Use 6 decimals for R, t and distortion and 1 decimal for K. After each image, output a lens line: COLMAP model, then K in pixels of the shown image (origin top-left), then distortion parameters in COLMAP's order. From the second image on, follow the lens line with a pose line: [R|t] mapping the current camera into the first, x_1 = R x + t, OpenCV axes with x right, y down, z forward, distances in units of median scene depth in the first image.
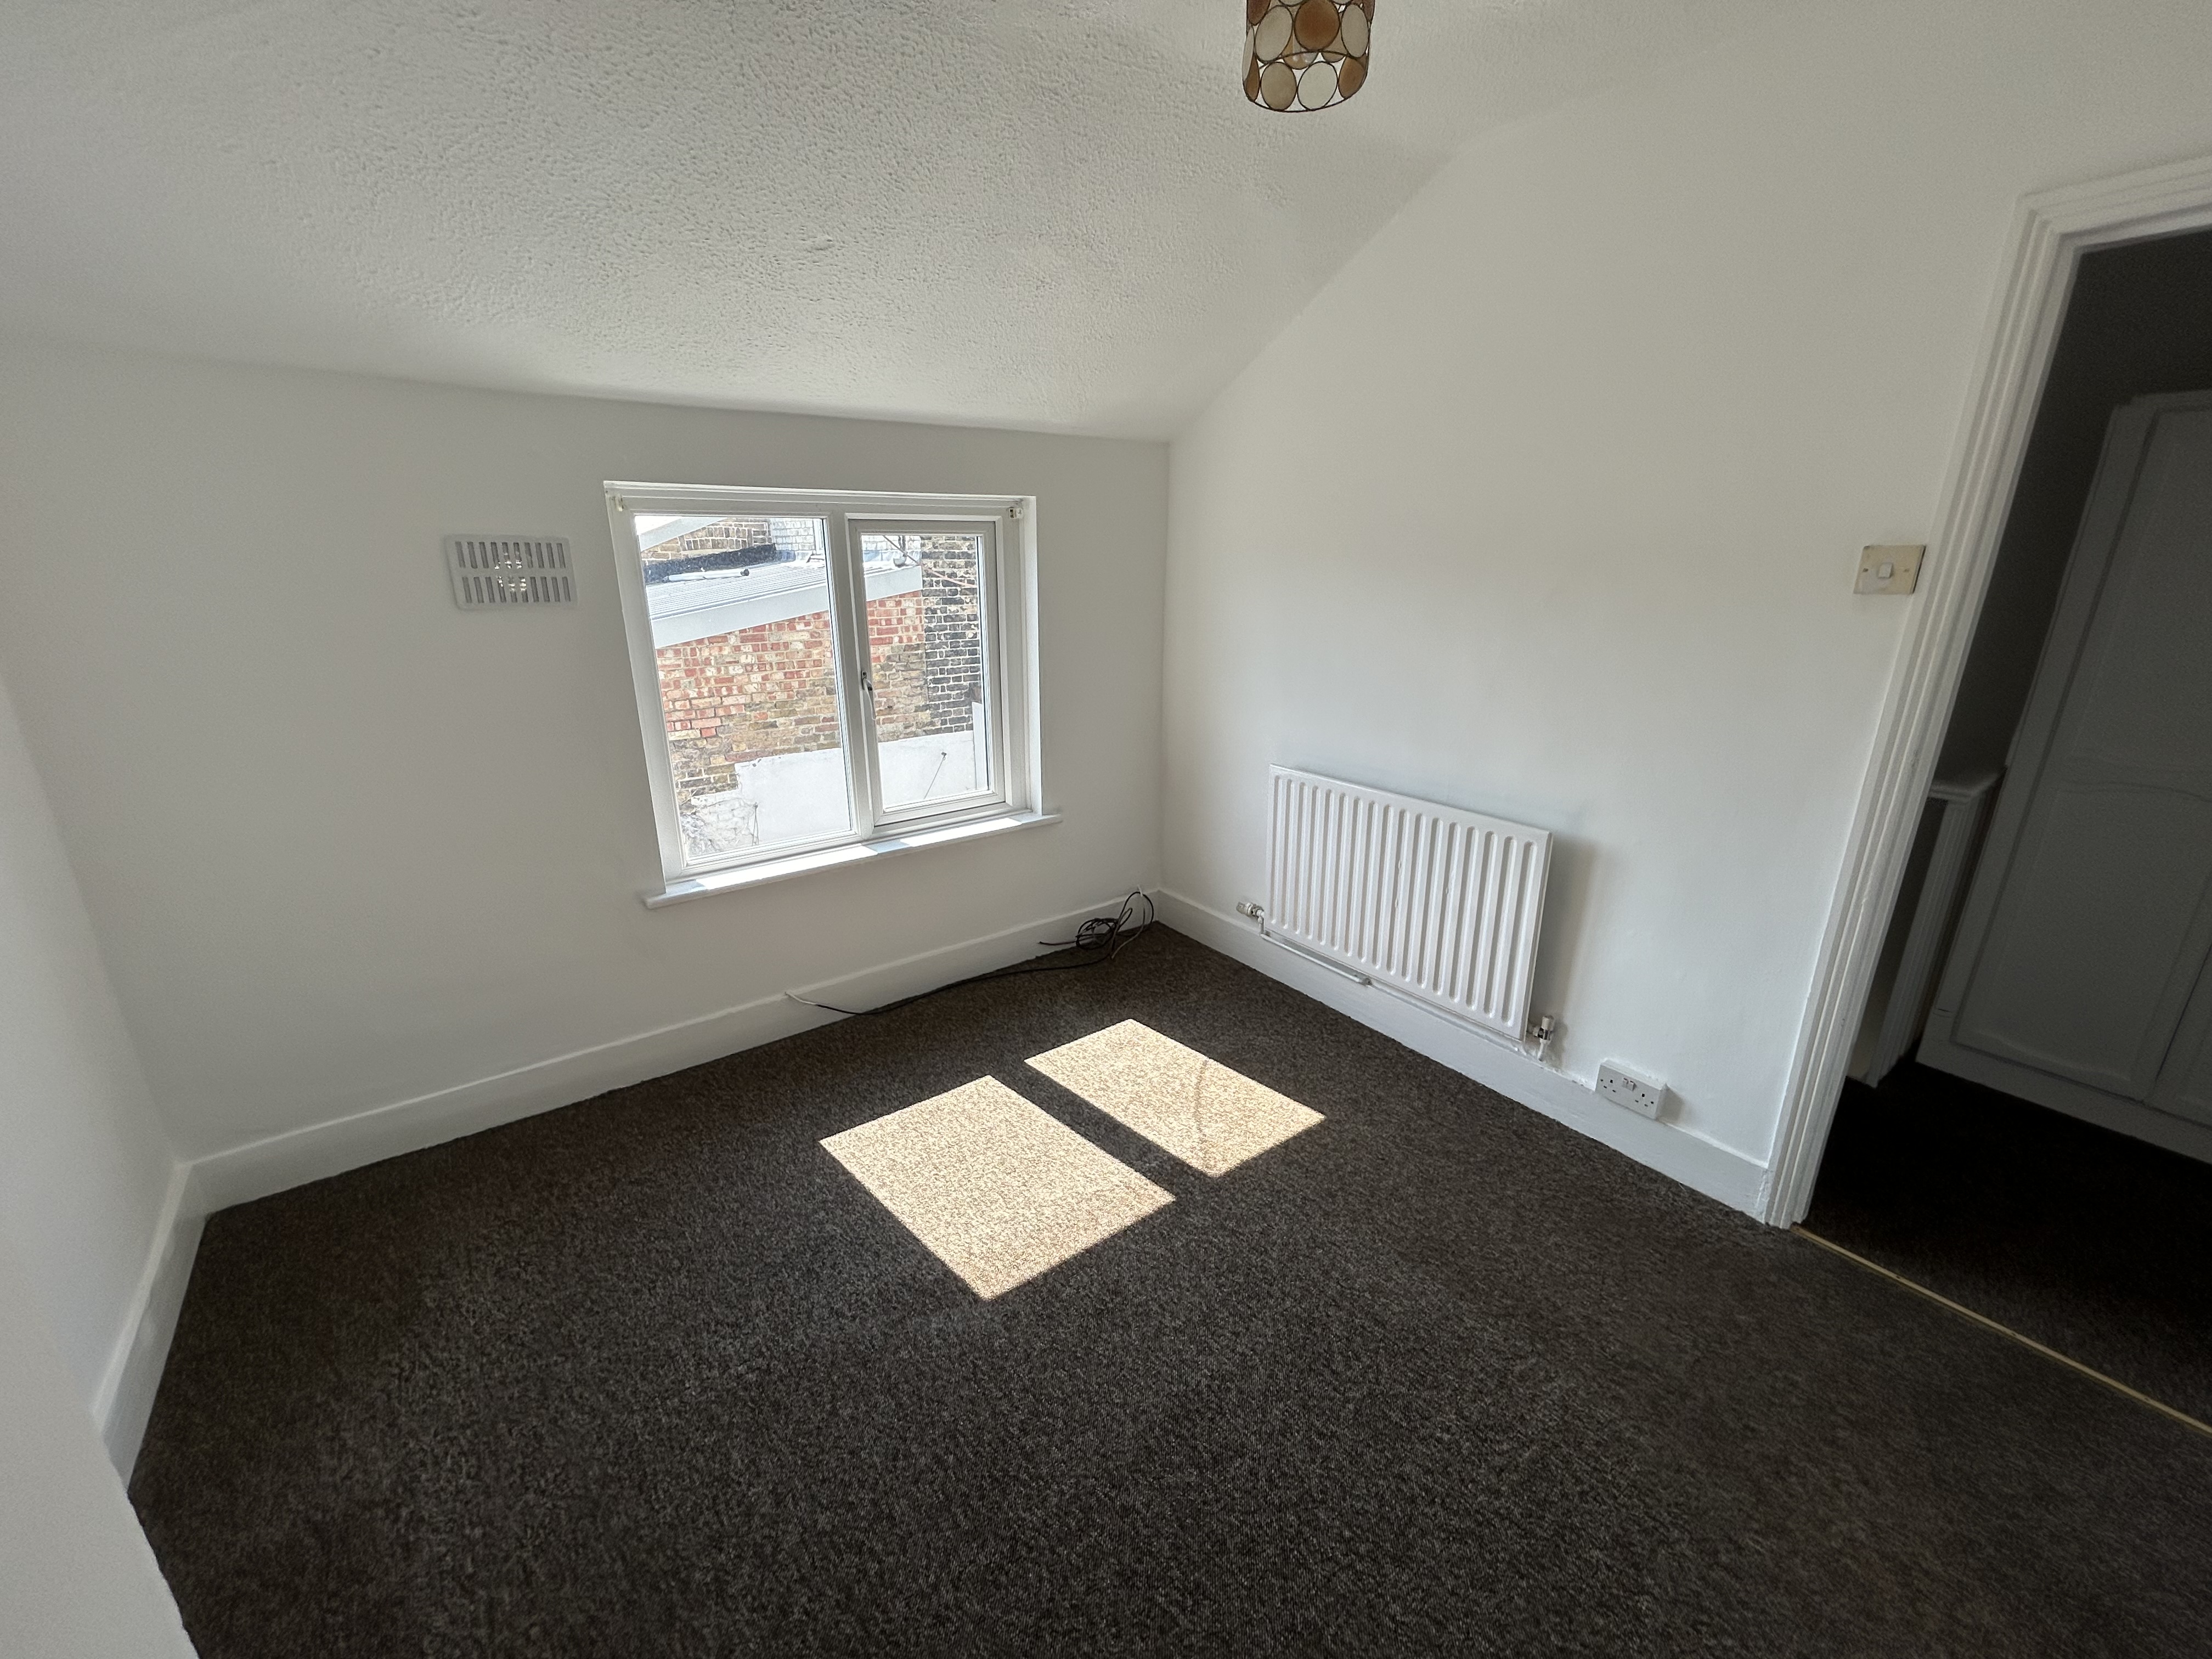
lens RADIAL K [[896.5, 0, 1106.5], [0, 896.5, 823.4], [0, 0, 1]] dist [0.000525, 0.000768]
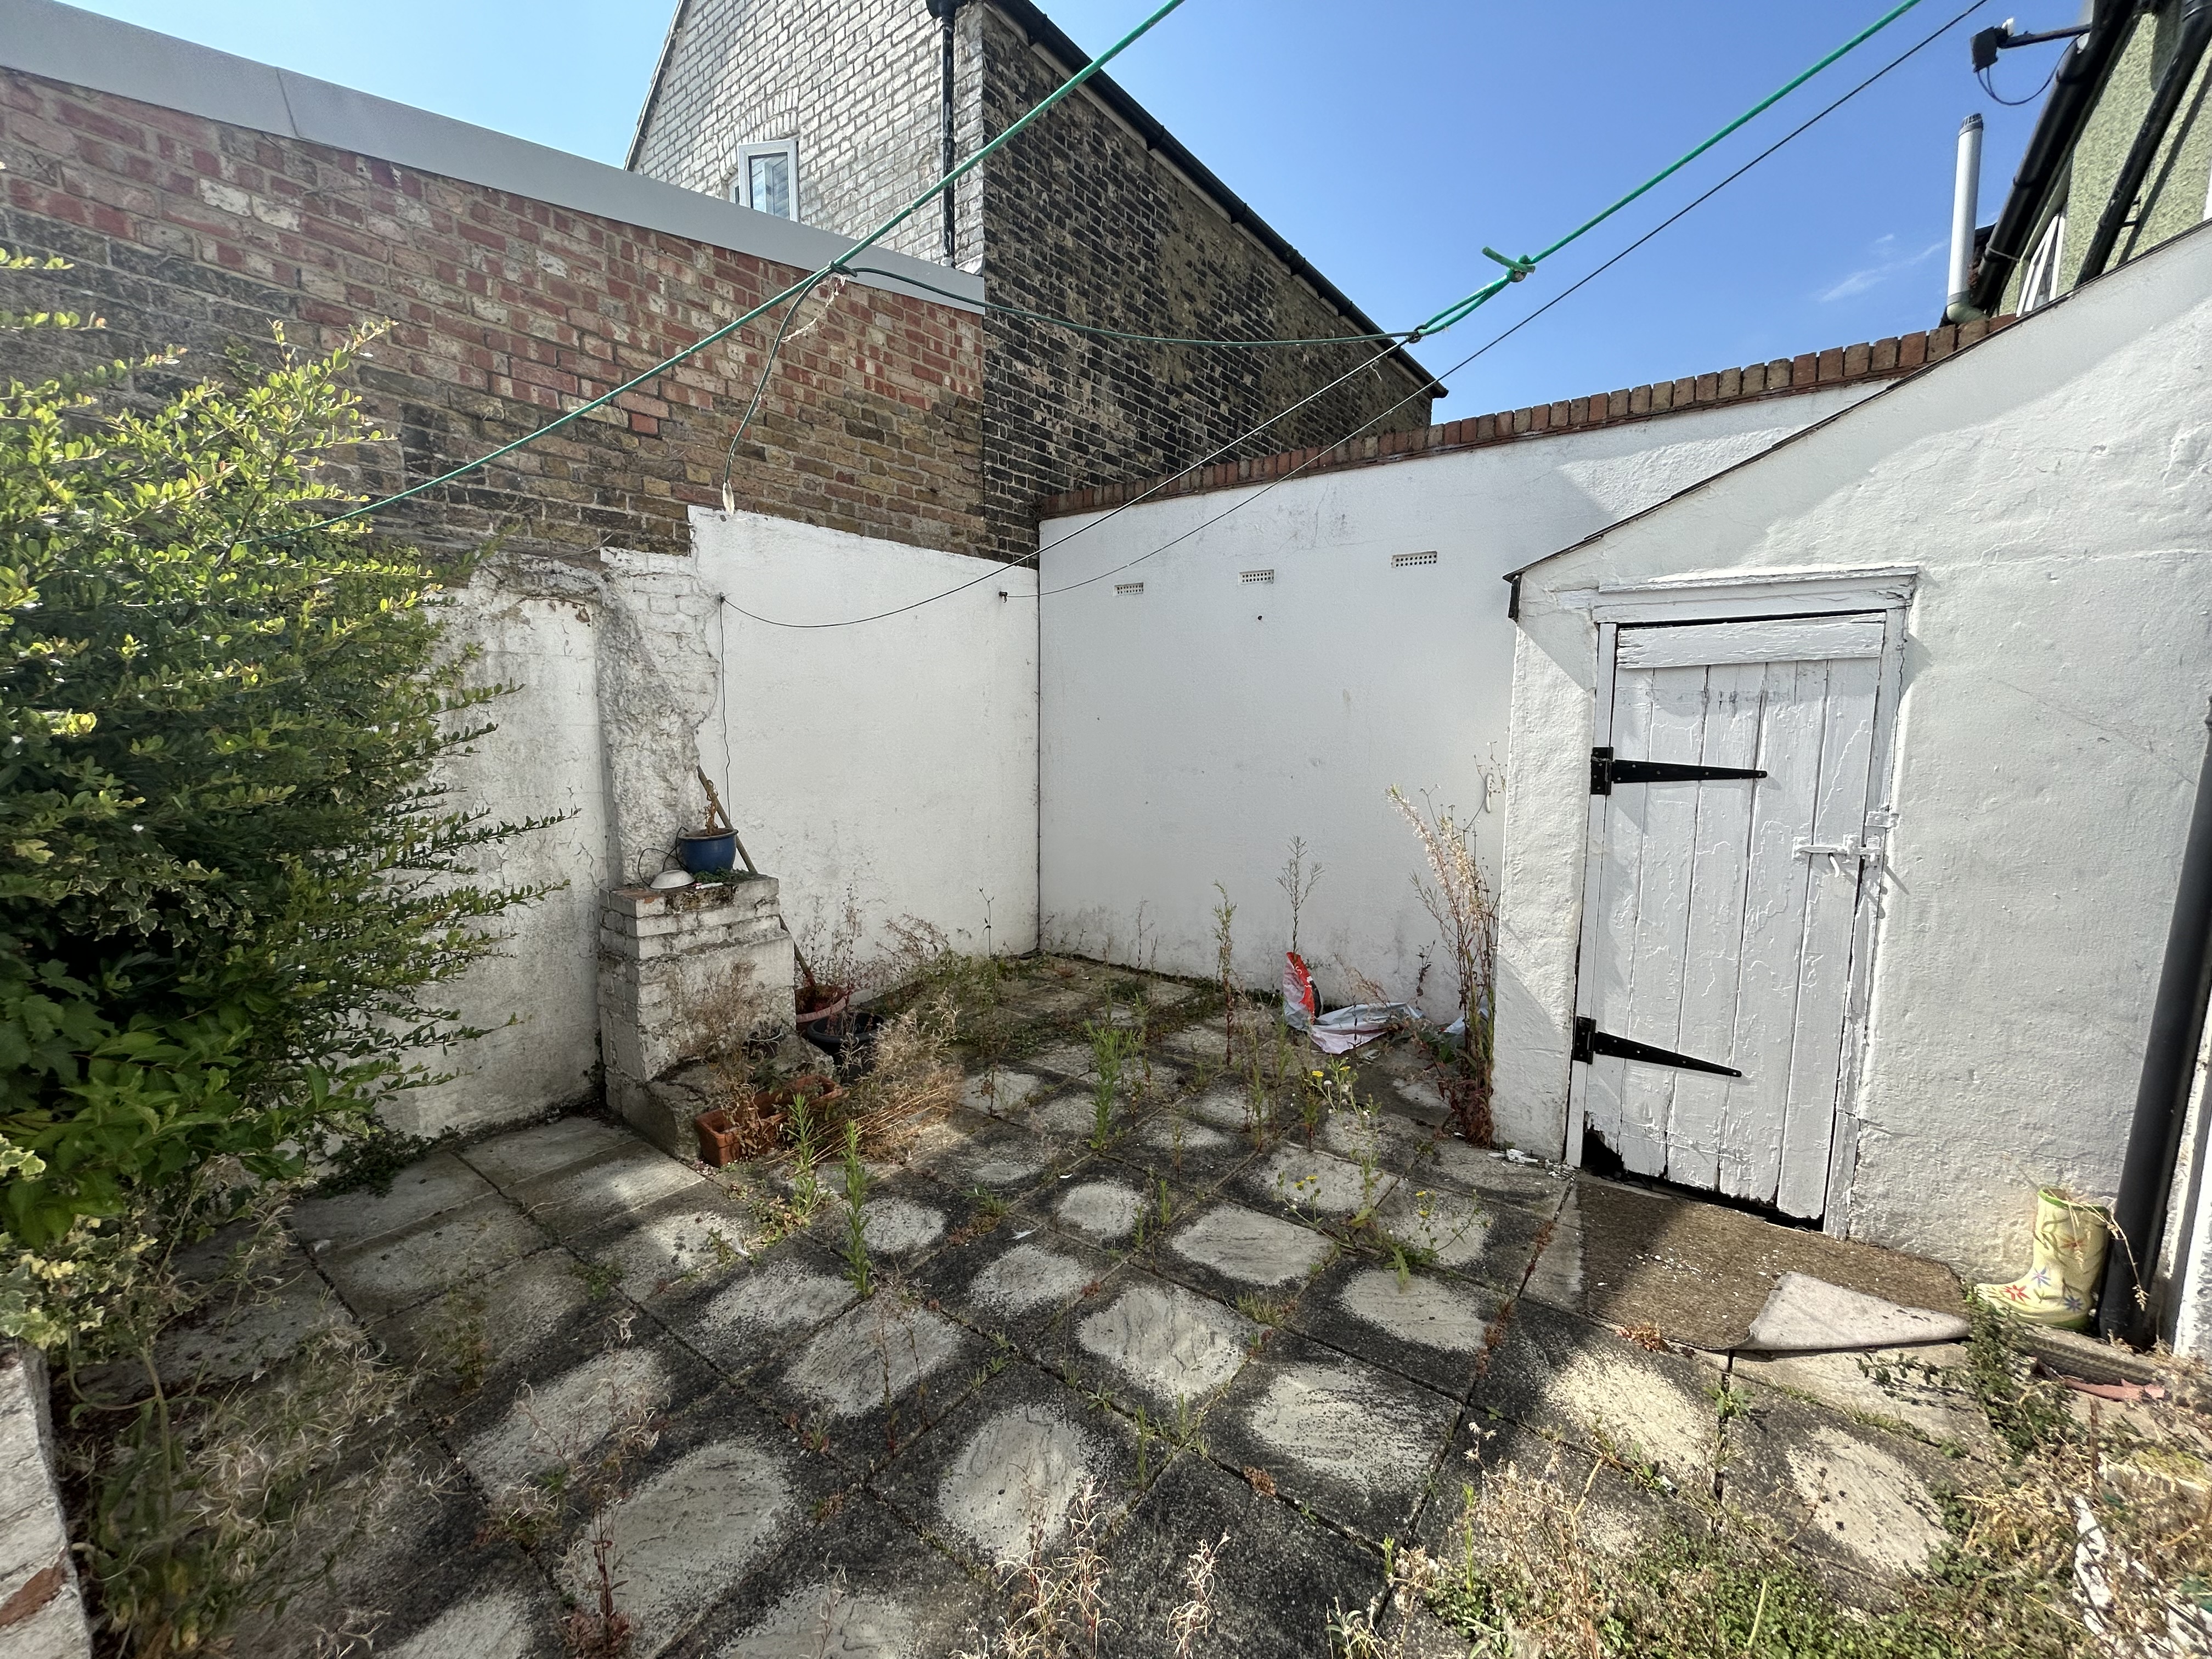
lens RADIAL K [[896.5, 0, 1110.9], [0, 896.5, 827.9], [0, 0, 1]] dist [0.000525, 0.000768]
pose [[0.960573, -0.024492, 0.276946, -0.944307], [0.071626, 0.984289, -0.161386, 0.627076], [-0.268643, 0.174859, 0.947236, 1.372575]]
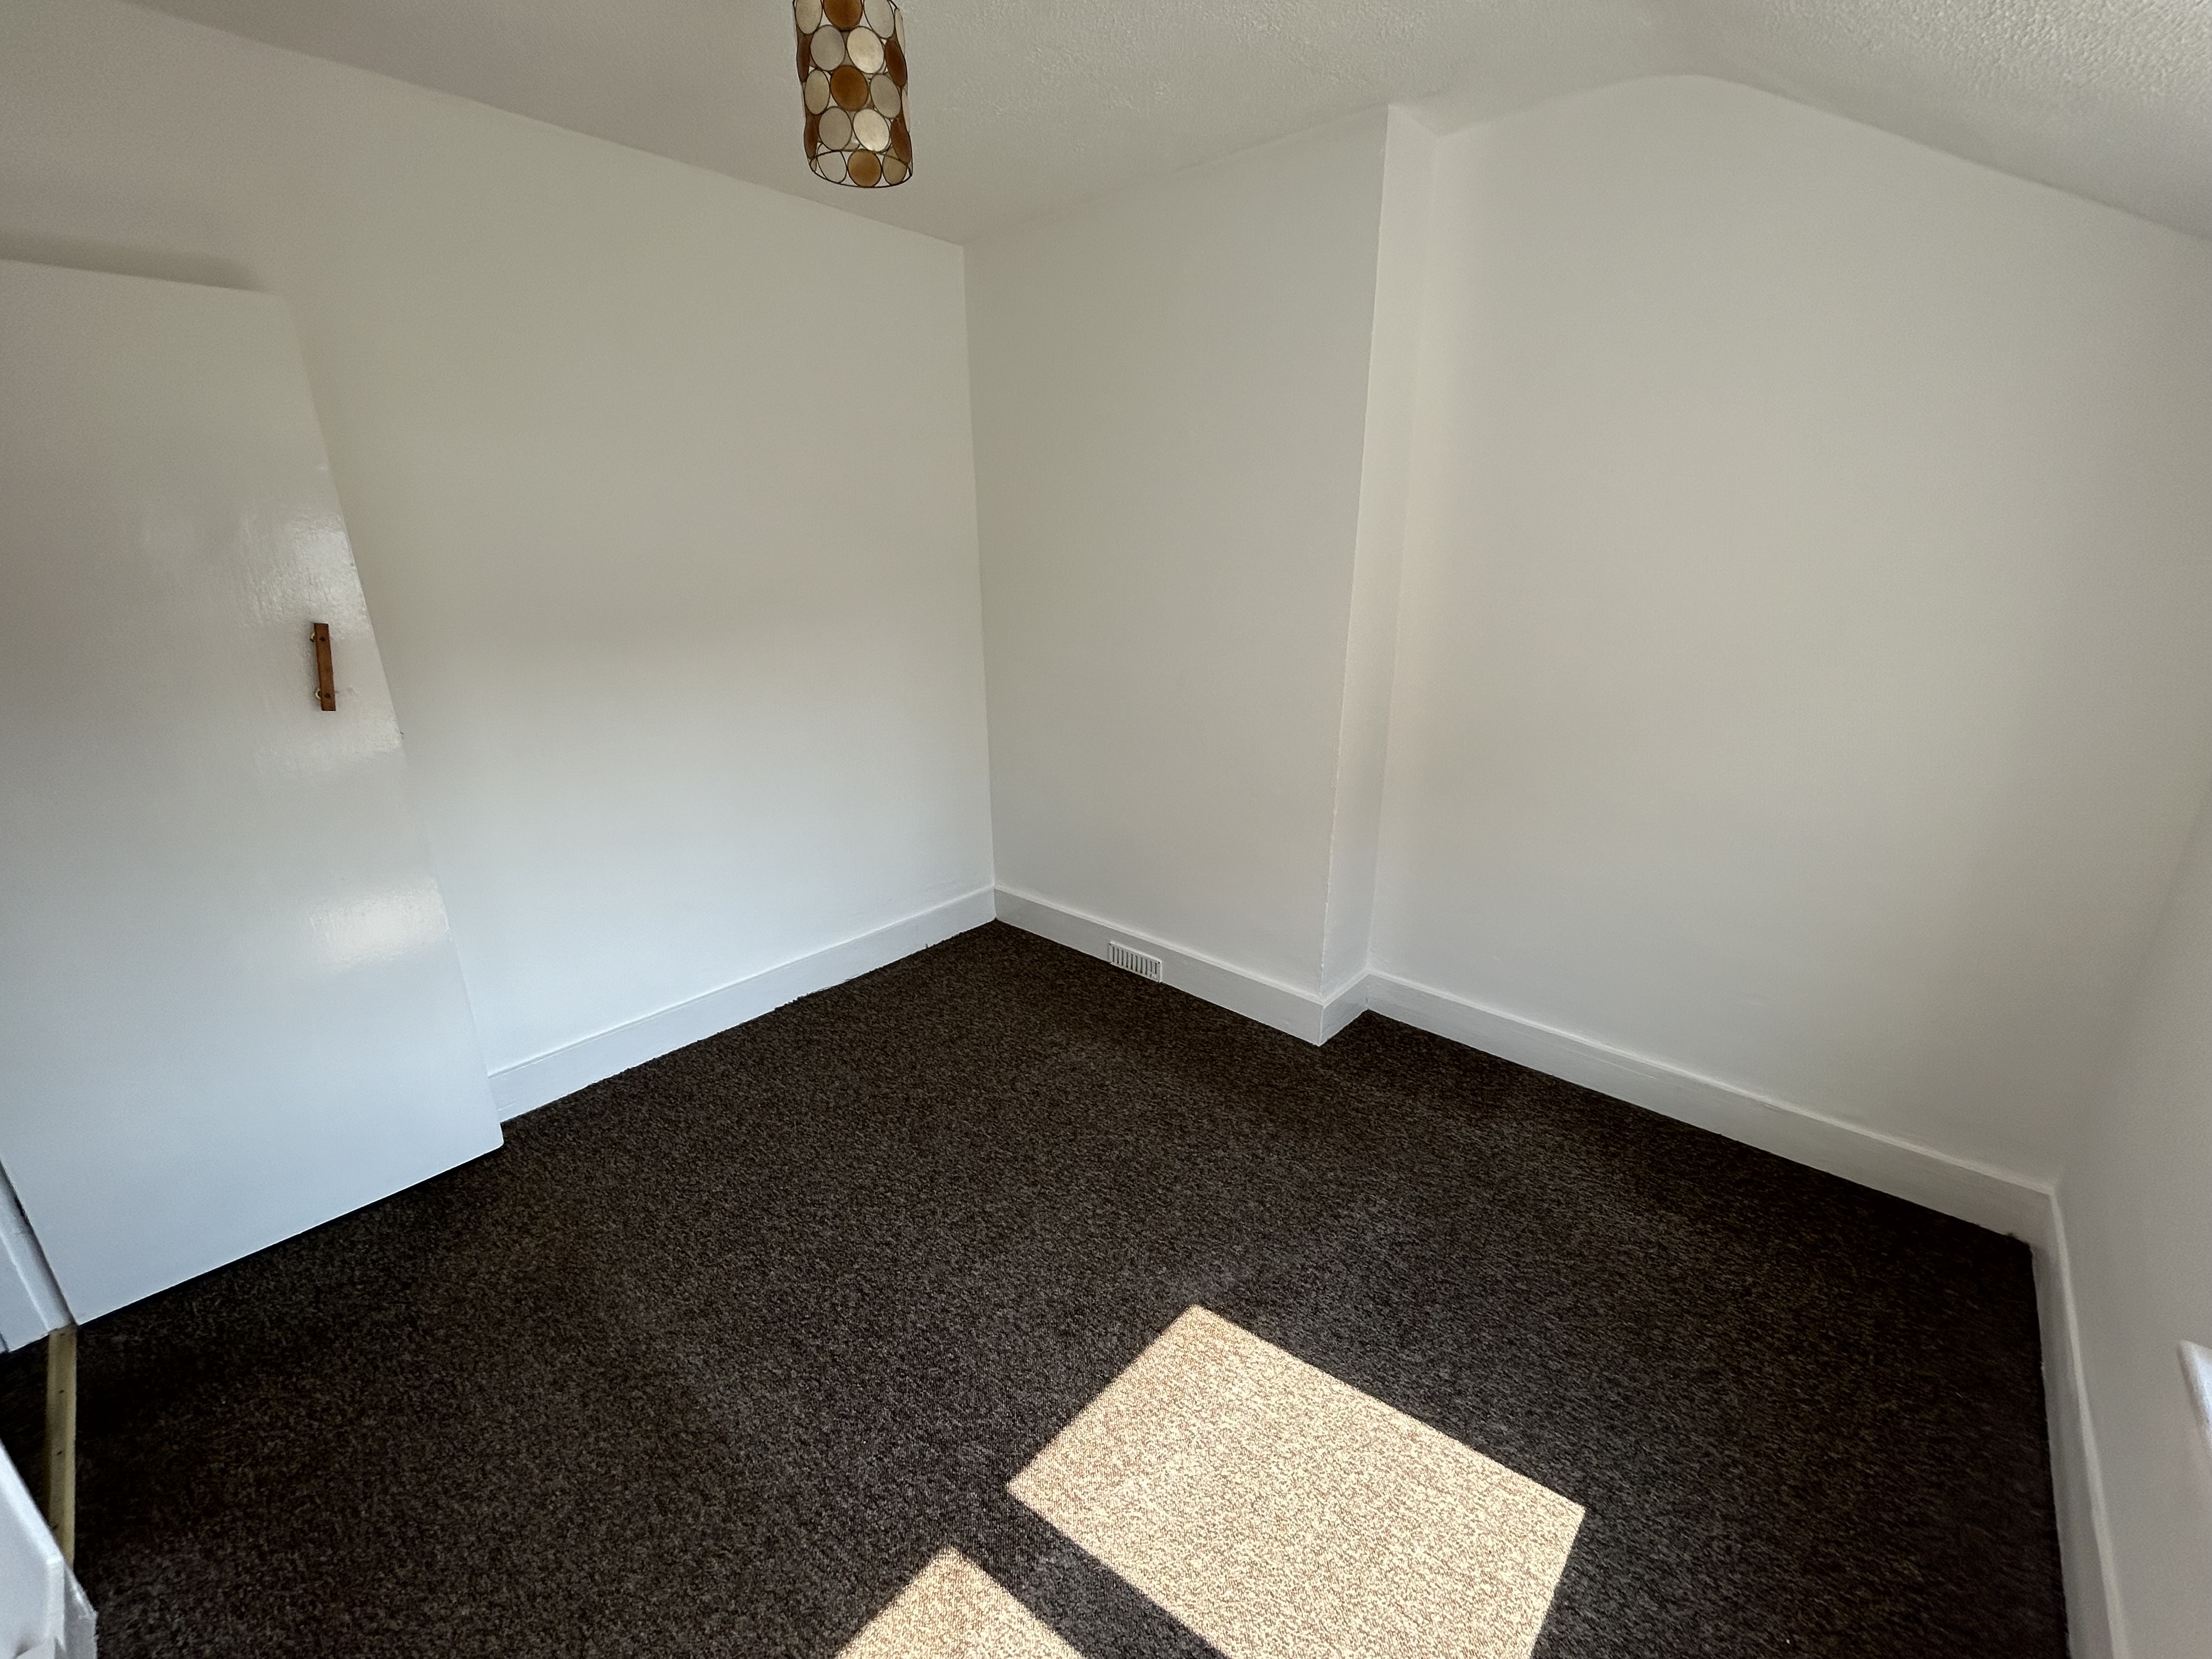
lens RADIAL K [[896.5, 0, 1105.0], [0, 896.5, 830.2], [0, 0, 1]] dist [0.000525, 0.000768]
pose [[-0.980857, 0.073723, -0.180234, 0.075532], [-0.043958, 0.817846, 0.573756, -0.342929], [0.189703, 0.570695, -0.798949, 1.080244]]
